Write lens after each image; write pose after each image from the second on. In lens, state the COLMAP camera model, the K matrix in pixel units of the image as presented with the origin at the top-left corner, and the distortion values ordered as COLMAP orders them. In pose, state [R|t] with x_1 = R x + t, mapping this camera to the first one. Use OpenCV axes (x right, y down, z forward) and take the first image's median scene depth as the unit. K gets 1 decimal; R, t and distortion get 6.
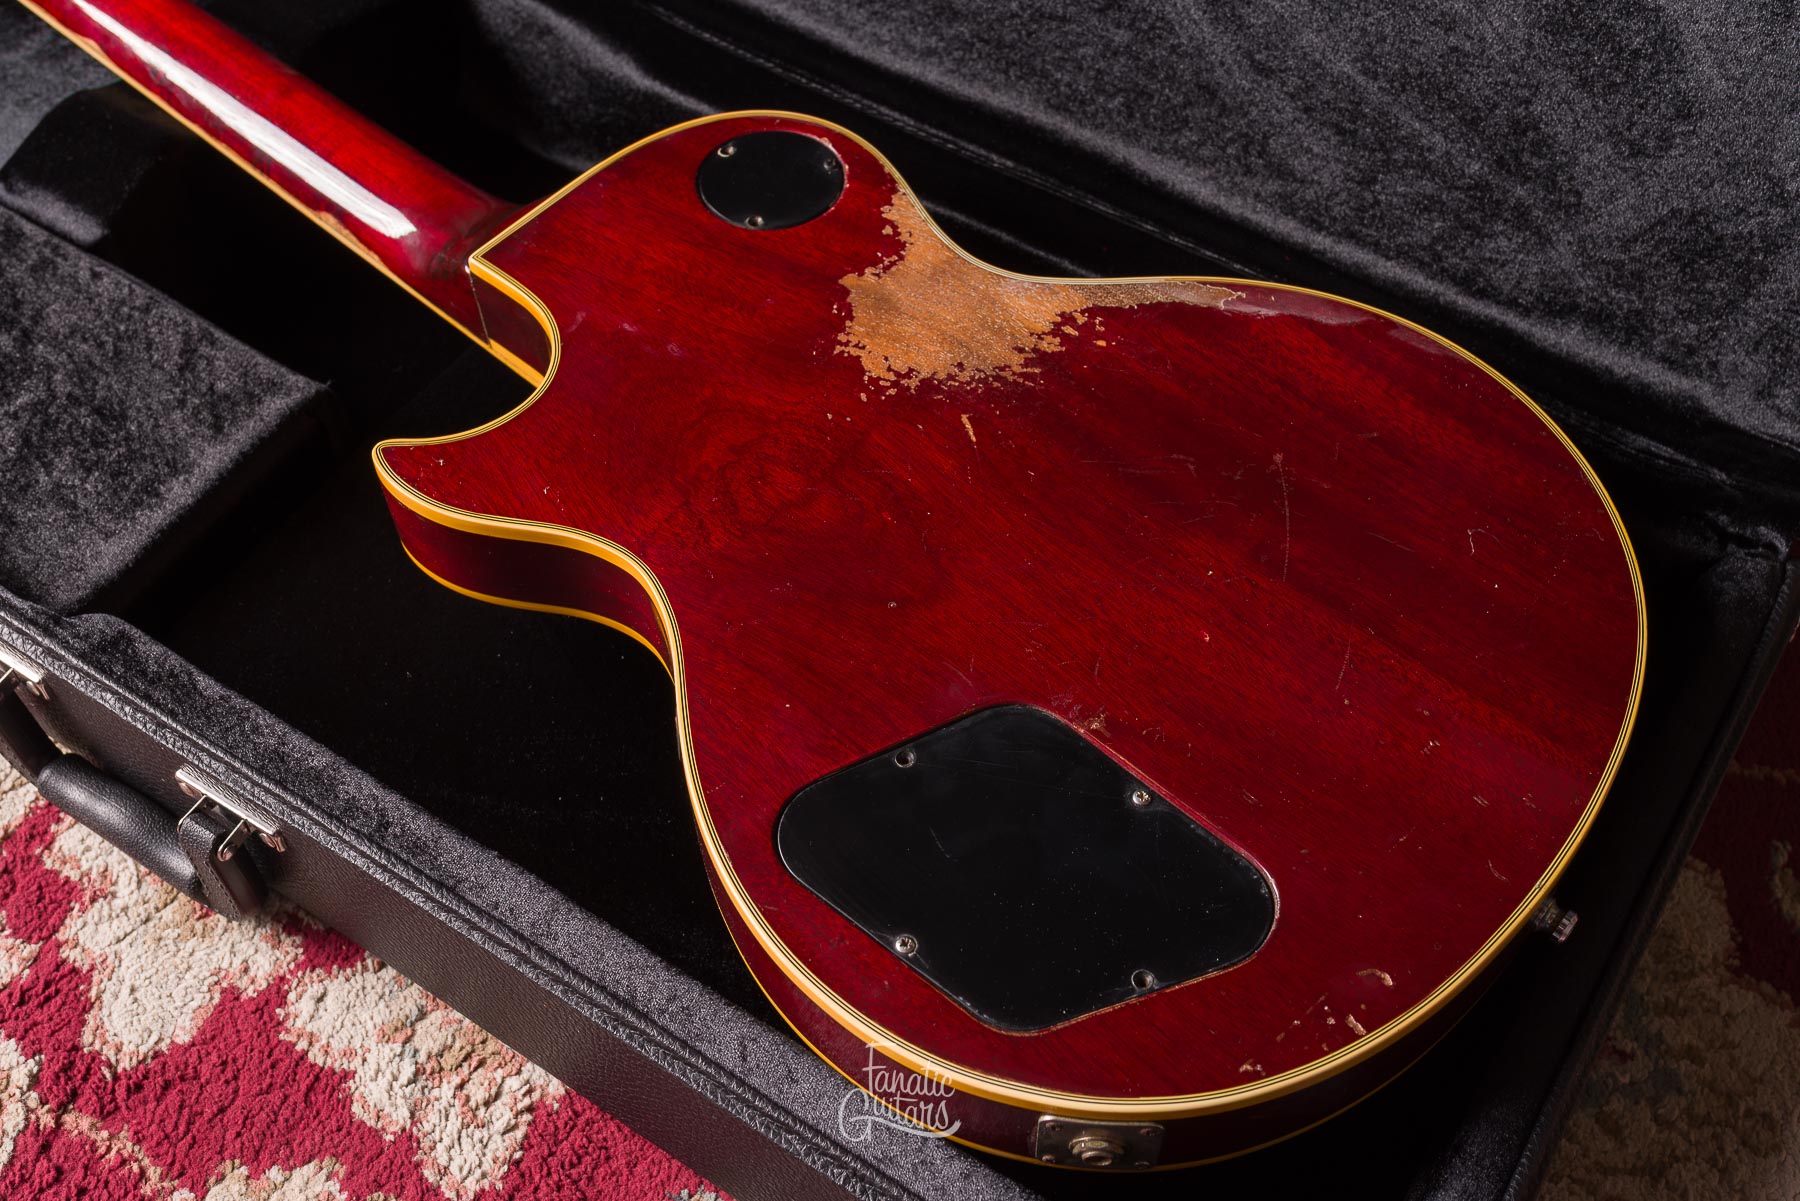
lens RADIAL K [[1903.4, 0, 974.7], [0, 1903.4, 559.1], [0, 0, 1]] dist [-0.013644, 0.027851]
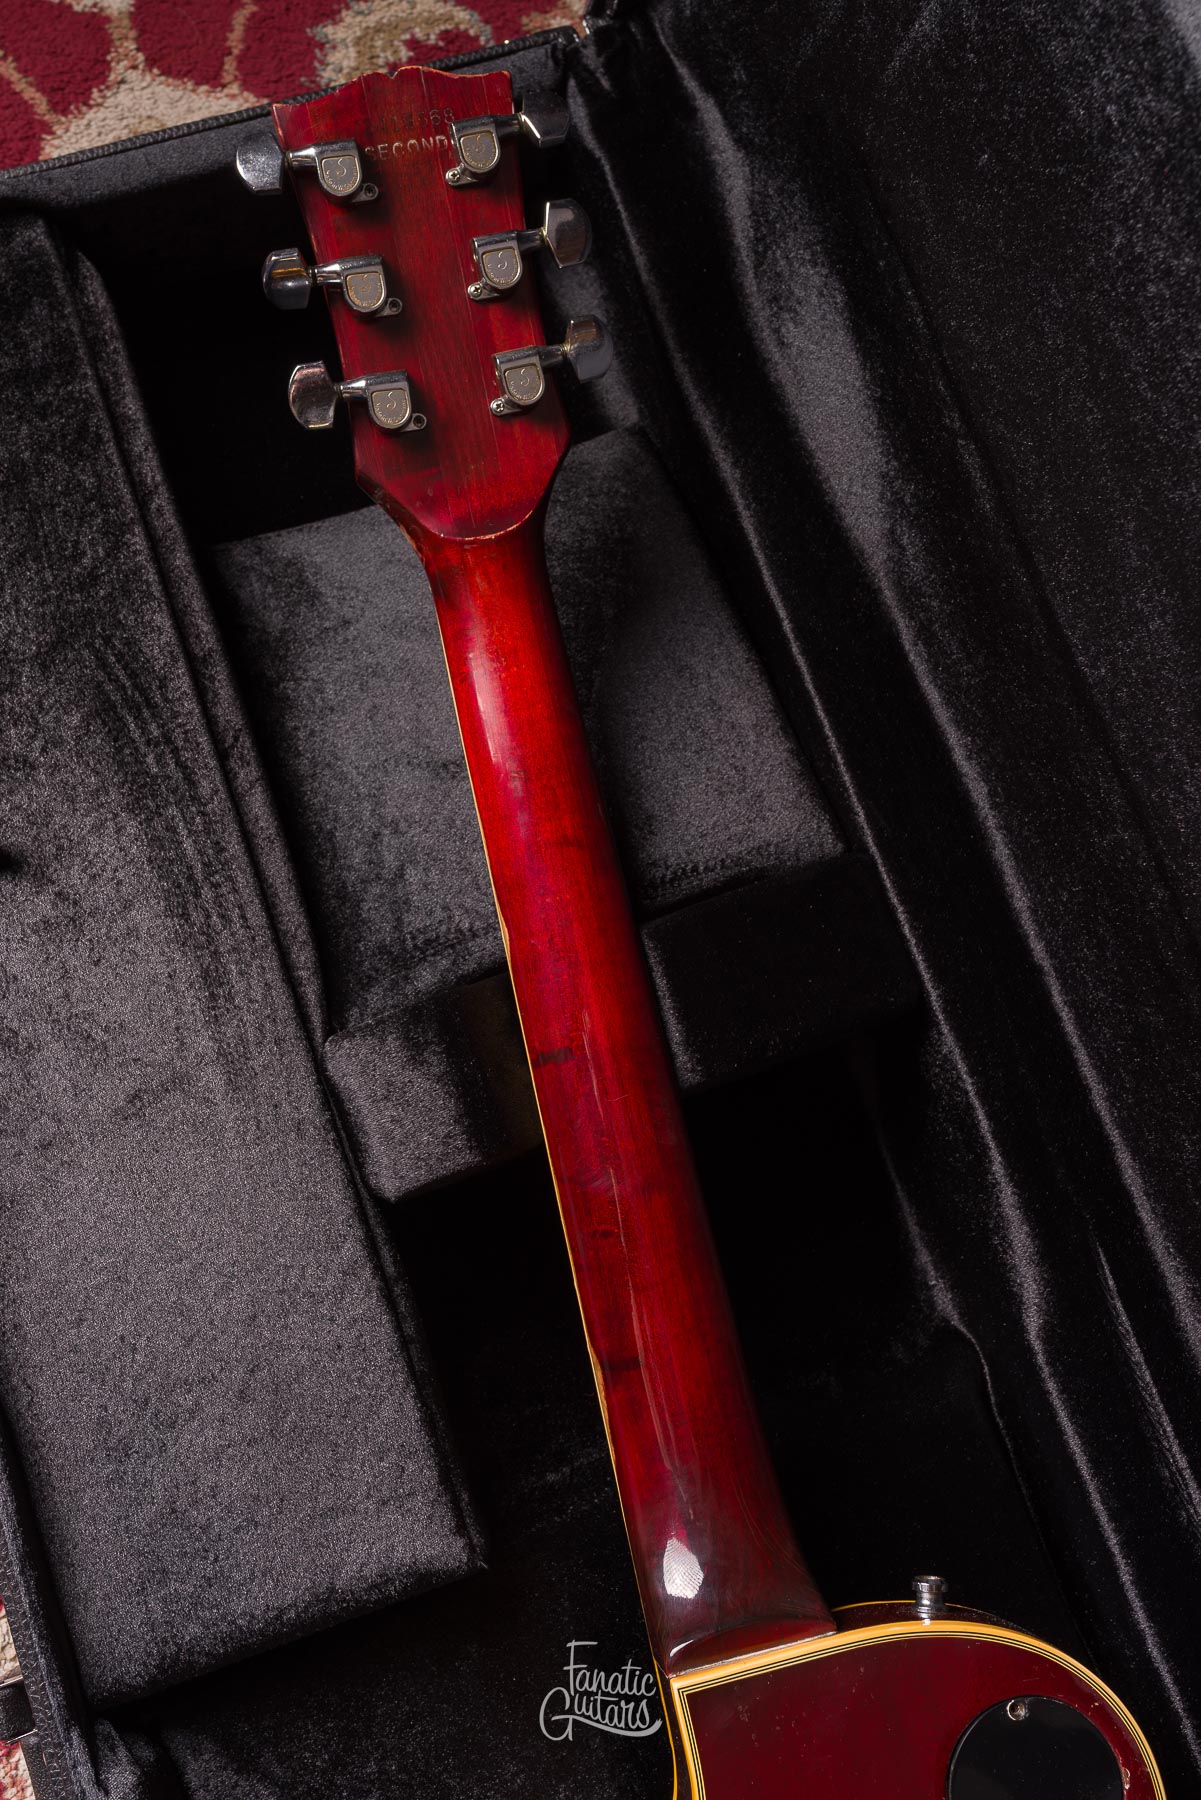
lens RADIAL K [[1858.4, 0, 561.1], [0, 1858.4, 852.6], [0, 0, 1]] dist [-0.005938, 0.007602]
pose [[0.783288, 0.612472, -0.106484, -0.455073], [-0.529589, 0.747123, 0.401675, -0.756661], [0.325571, -0.258234, 0.909570, 0.338978]]
